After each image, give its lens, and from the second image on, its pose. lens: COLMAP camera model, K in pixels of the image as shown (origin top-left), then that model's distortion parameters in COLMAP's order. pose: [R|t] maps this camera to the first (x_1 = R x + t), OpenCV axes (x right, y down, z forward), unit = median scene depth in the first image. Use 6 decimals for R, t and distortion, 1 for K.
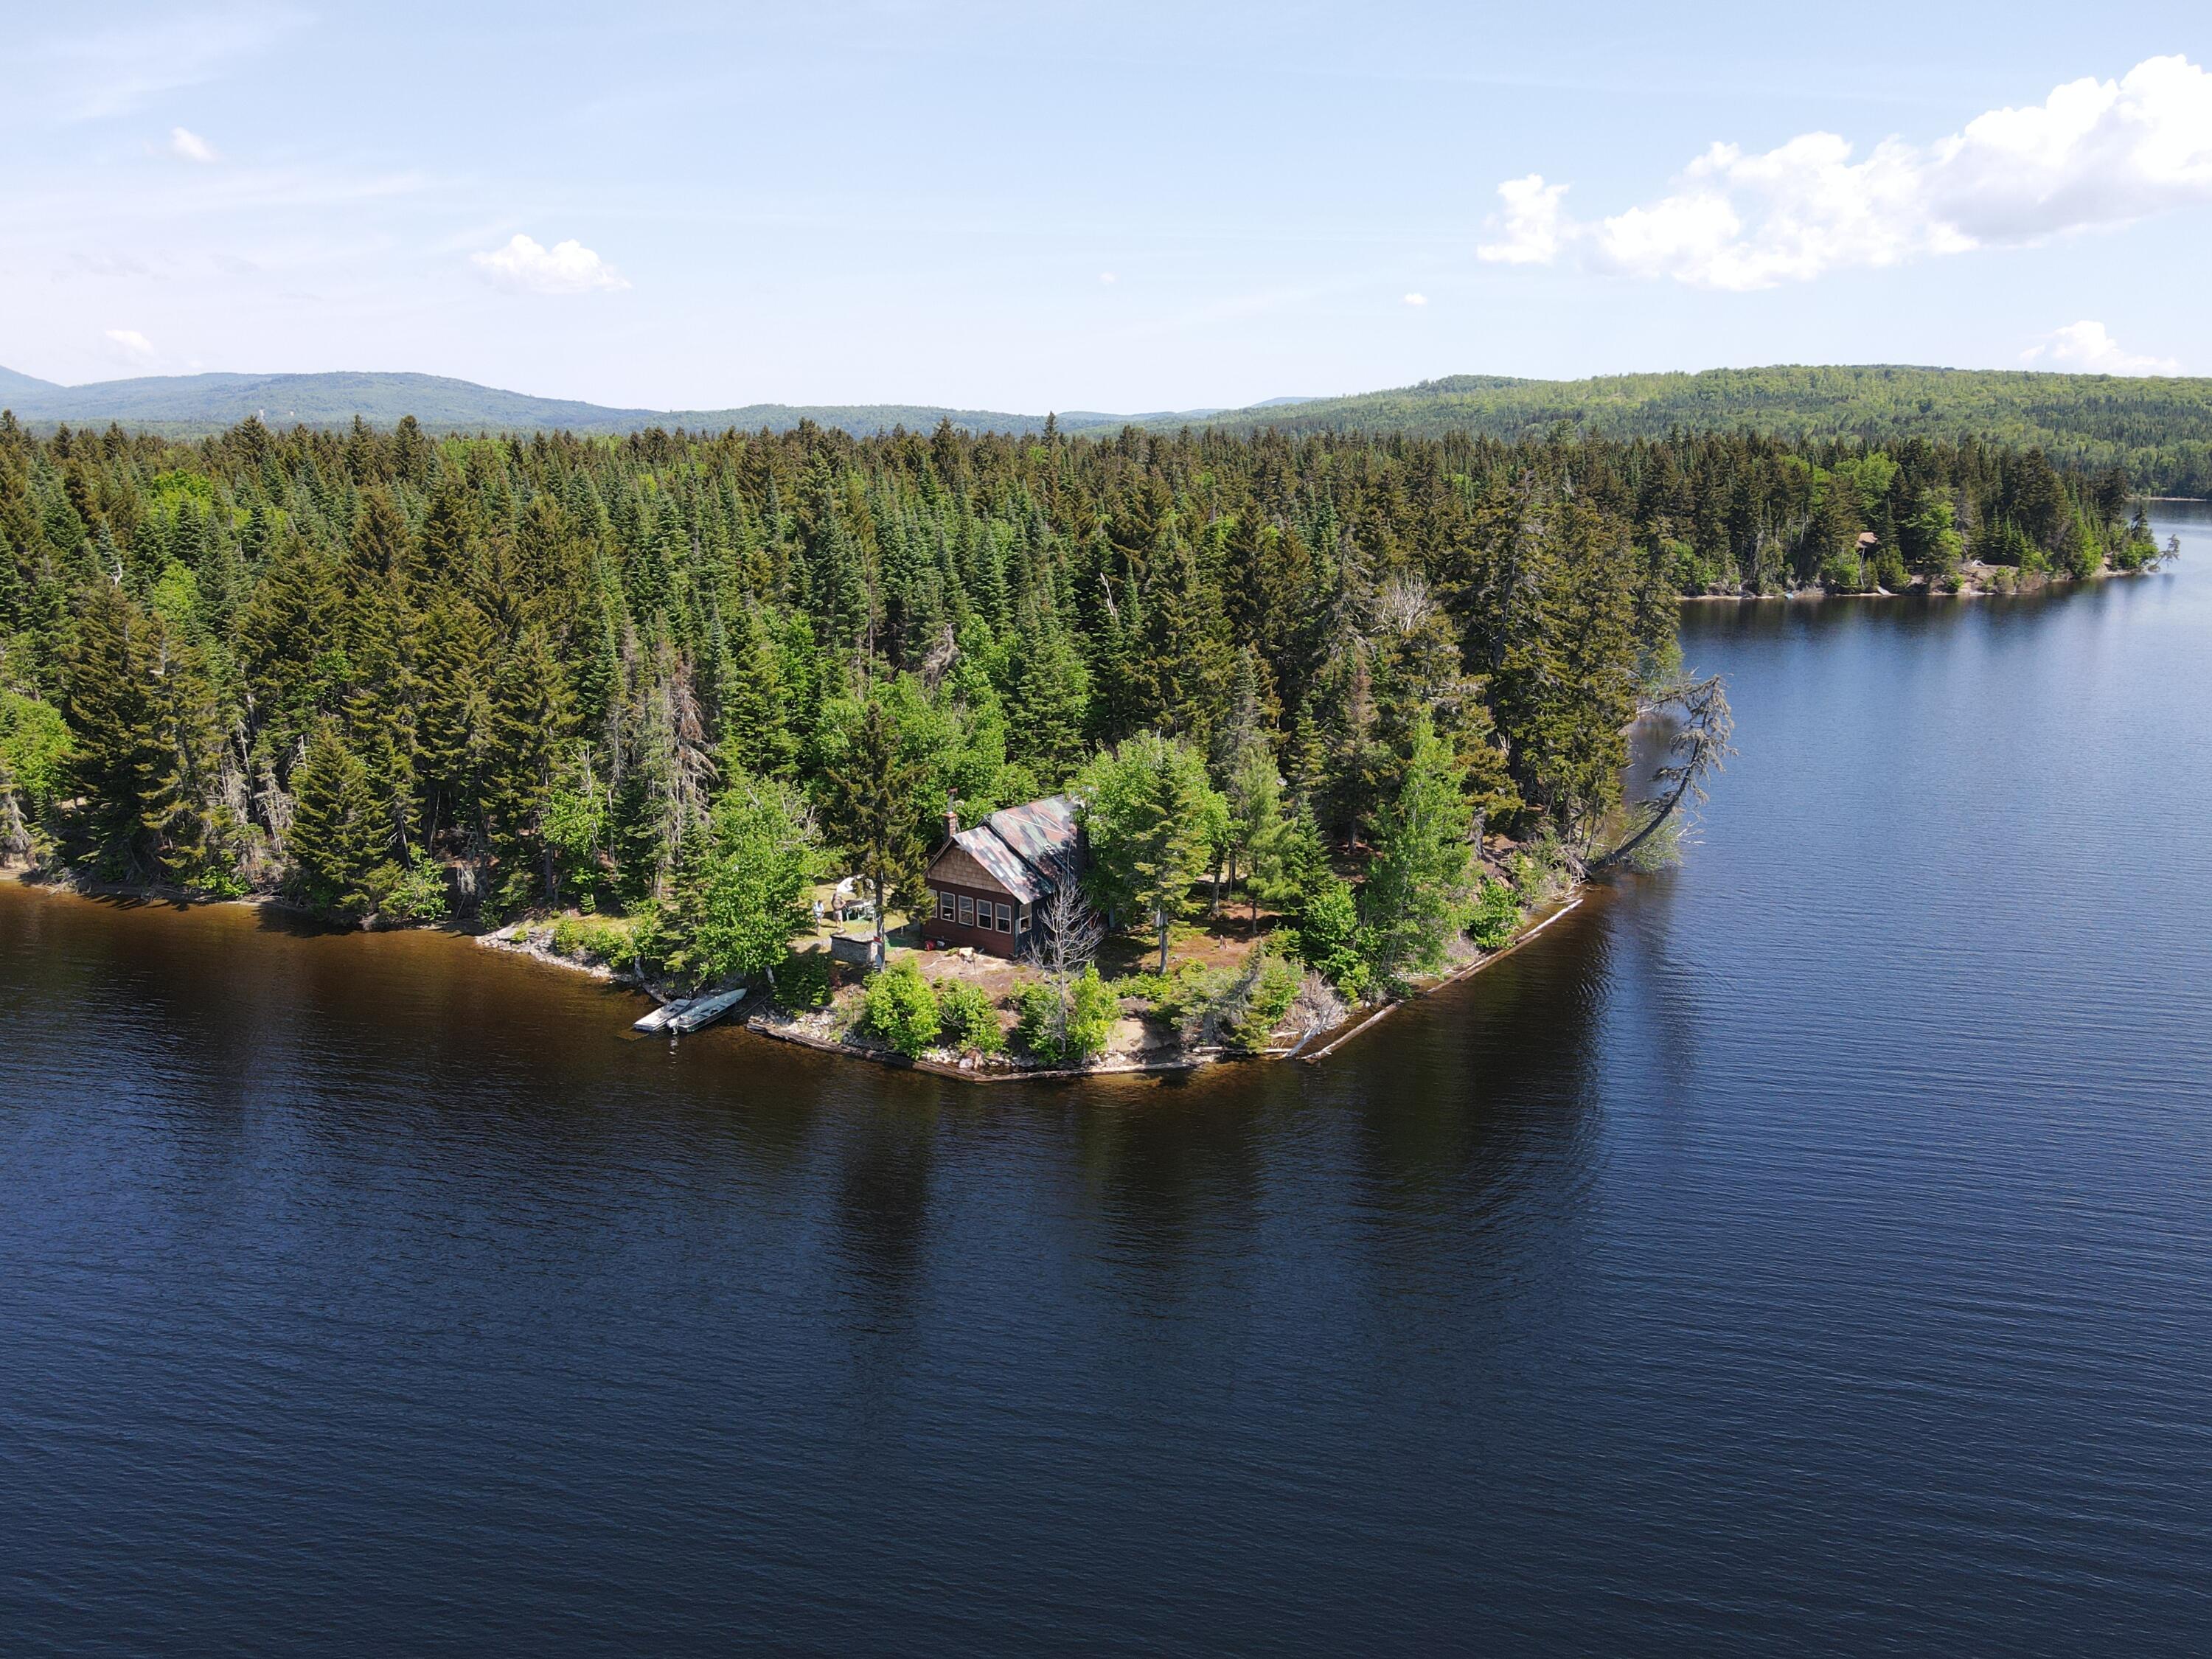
lens RADIAL K [[1694.2, 0, 1106.0], [0, 1694.2, 829.5], [0, 0, 1]] dist [-0.002427, 0.006574]
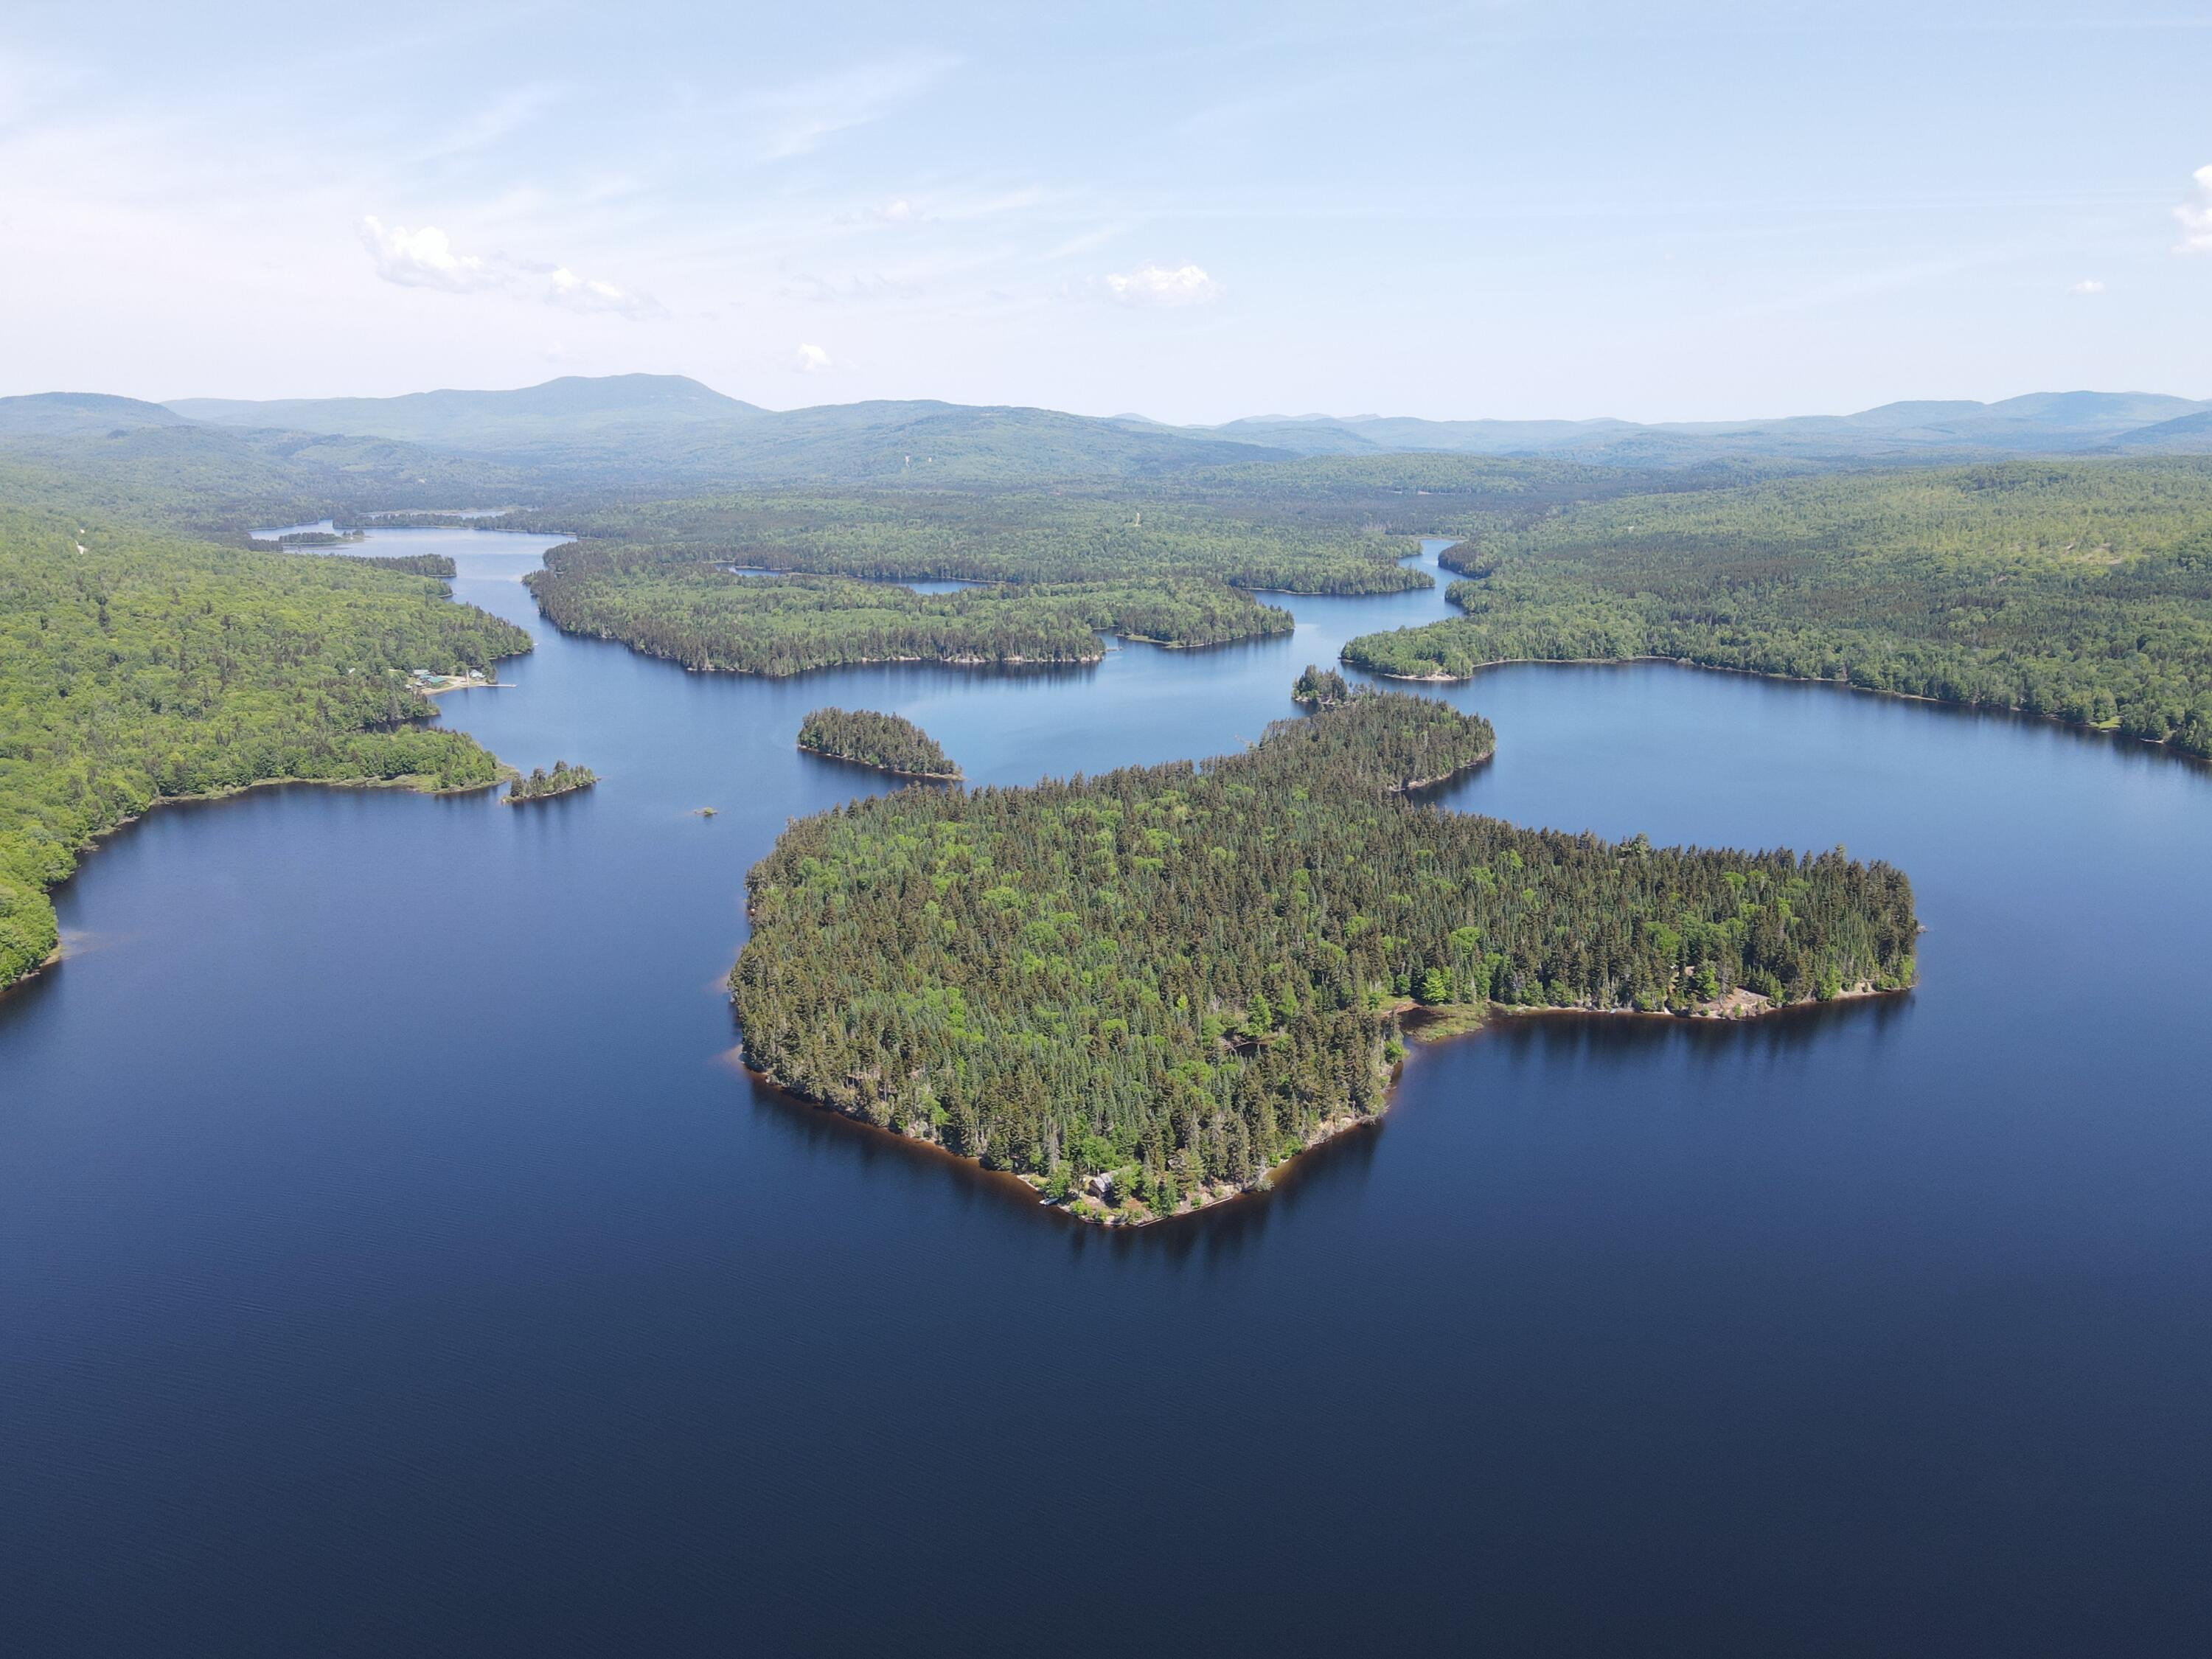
lens RADIAL K [[1694.2, 0, 1106.0], [0, 1694.2, 829.5], [0, 0, 1]] dist [-0.002427, 0.006574]
pose [[0.942560, 0.084166, -0.323260, 1.540328], [-0.081429, 0.996436, 0.022008, -1.176673], [0.323960, 0.005579, 0.946054, -4.002232]]
